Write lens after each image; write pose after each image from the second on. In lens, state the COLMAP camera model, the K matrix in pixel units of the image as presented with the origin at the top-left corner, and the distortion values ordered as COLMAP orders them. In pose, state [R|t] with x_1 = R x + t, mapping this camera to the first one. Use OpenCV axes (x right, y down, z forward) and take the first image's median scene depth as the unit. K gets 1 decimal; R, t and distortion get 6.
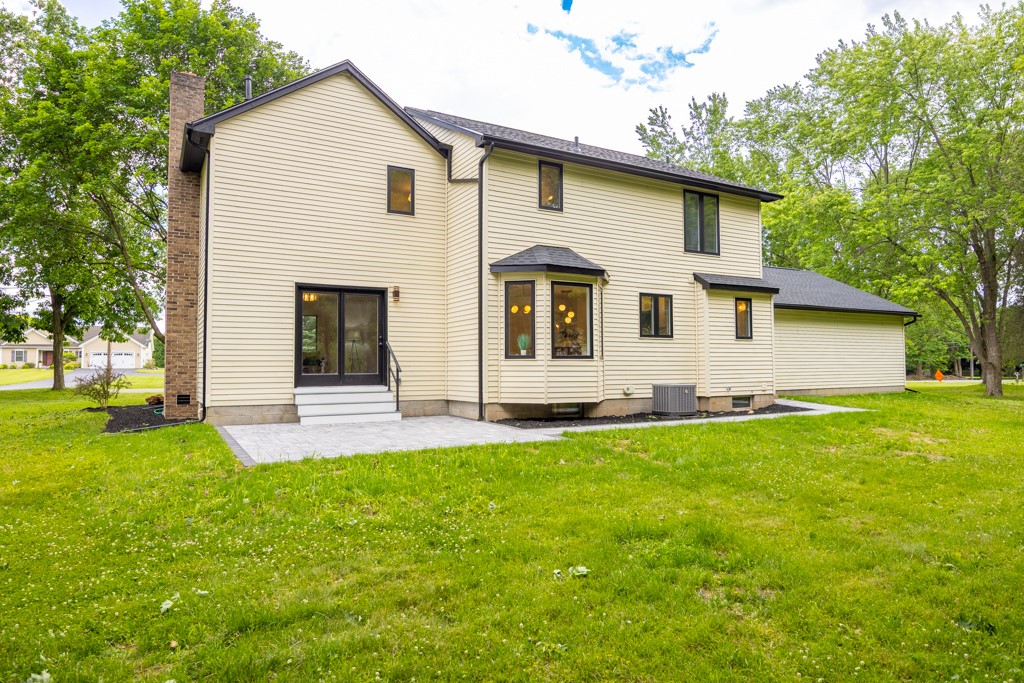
lens RADIAL K [[631.6, 0, 509.6], [0, 631.6, 341.7], [0, 0, 1]] dist [0.002829, -0.007312]
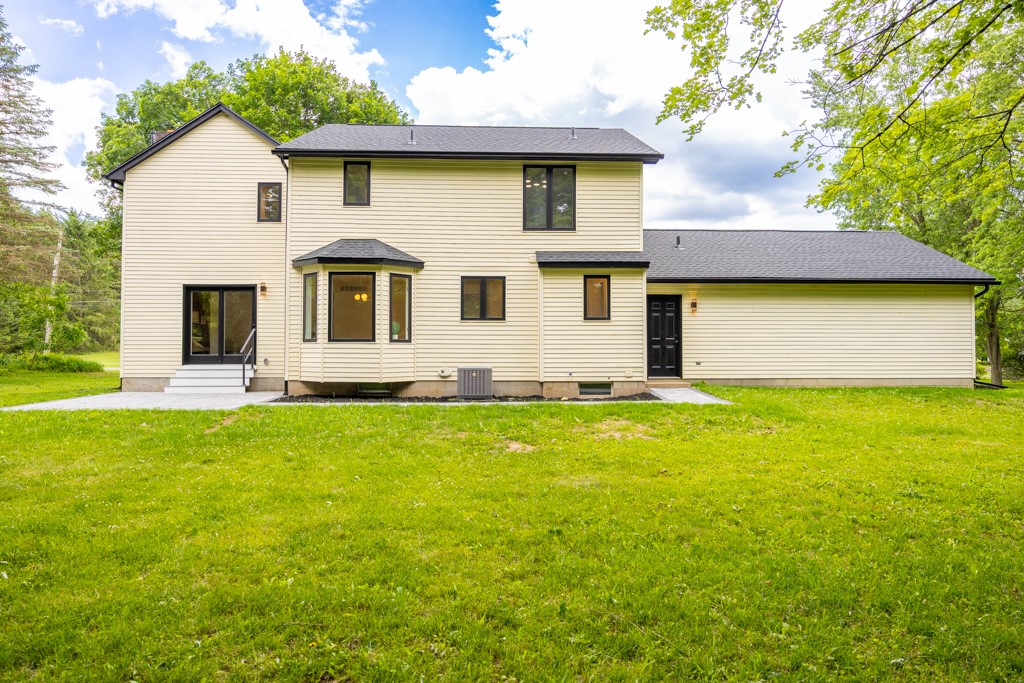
lens RADIAL K [[631.6, 0, 512.2], [0, 631.6, 346.0], [0, 0, 1]] dist [0.002829, -0.007312]
pose [[0.883389, -0.001811, -0.468636, 0.784405], [0.014396, 0.999625, 0.023275, 0.011636], [0.468419, -0.027308, 0.883085, 0.152243]]
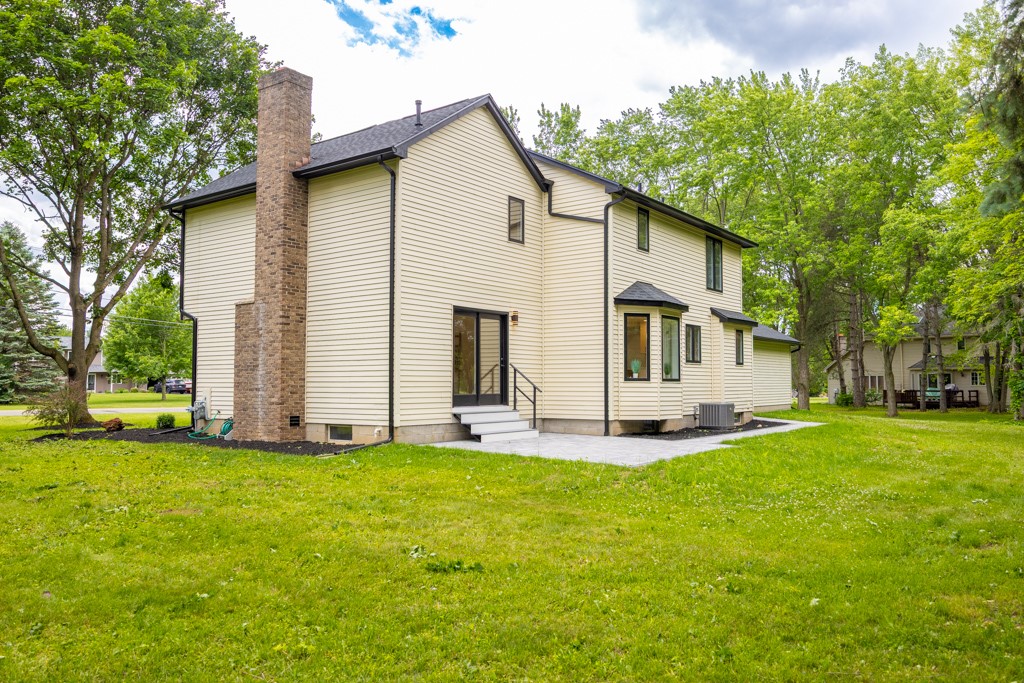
lens RADIAL K [[780.3, 0, 516.1], [0, 780.3, 346.9], [0, 0, 1]] dist [0.027873, 0.004372]
pose [[0.912345, 0.025717, 0.408613, -0.692879], [-0.022757, 0.999668, -0.012103, -0.011790], [-0.408789, 0.001744, 0.912627, -0.188032]]
